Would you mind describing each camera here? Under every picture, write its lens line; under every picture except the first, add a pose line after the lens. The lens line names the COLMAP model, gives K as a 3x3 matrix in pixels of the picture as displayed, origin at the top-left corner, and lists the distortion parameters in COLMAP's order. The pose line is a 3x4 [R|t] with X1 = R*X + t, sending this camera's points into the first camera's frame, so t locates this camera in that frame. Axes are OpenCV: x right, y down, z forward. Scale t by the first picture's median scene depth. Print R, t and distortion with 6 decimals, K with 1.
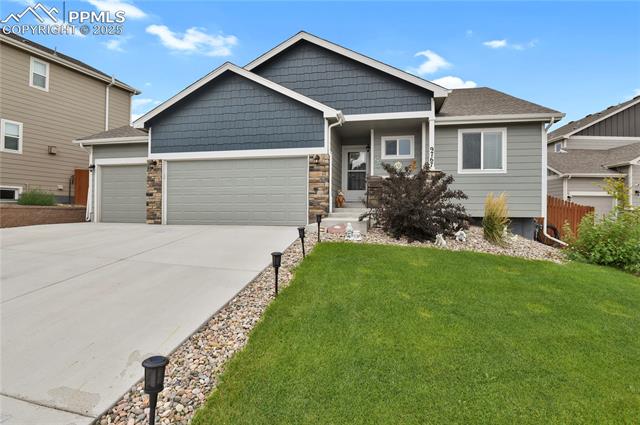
lens RADIAL K [[317.3, 0, 325.6], [0, 317.3, 212.1], [0, 0, 1]] dist [-0.024731, -0.000347]
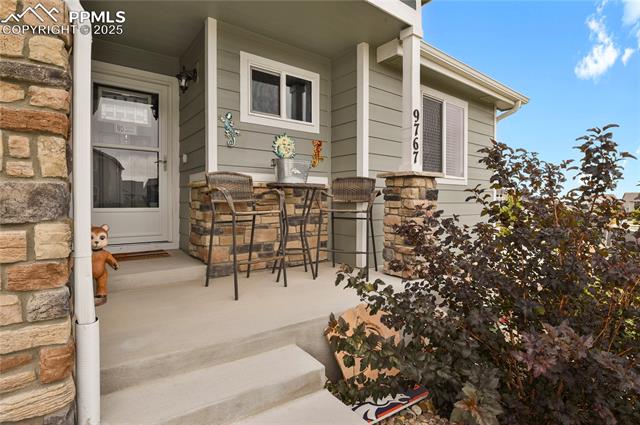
lens RADIAL K [[317.3, 0, 325.6], [0, 317.3, 212.1], [0, 0, 1]] dist [-0.024731, -0.000347]
pose [[0.657626, -0.035907, 0.752488, -0.014457], [0.004463, 0.999032, 0.043771, -0.090540], [-0.753331, -0.025427, 0.657150, 0.734284]]
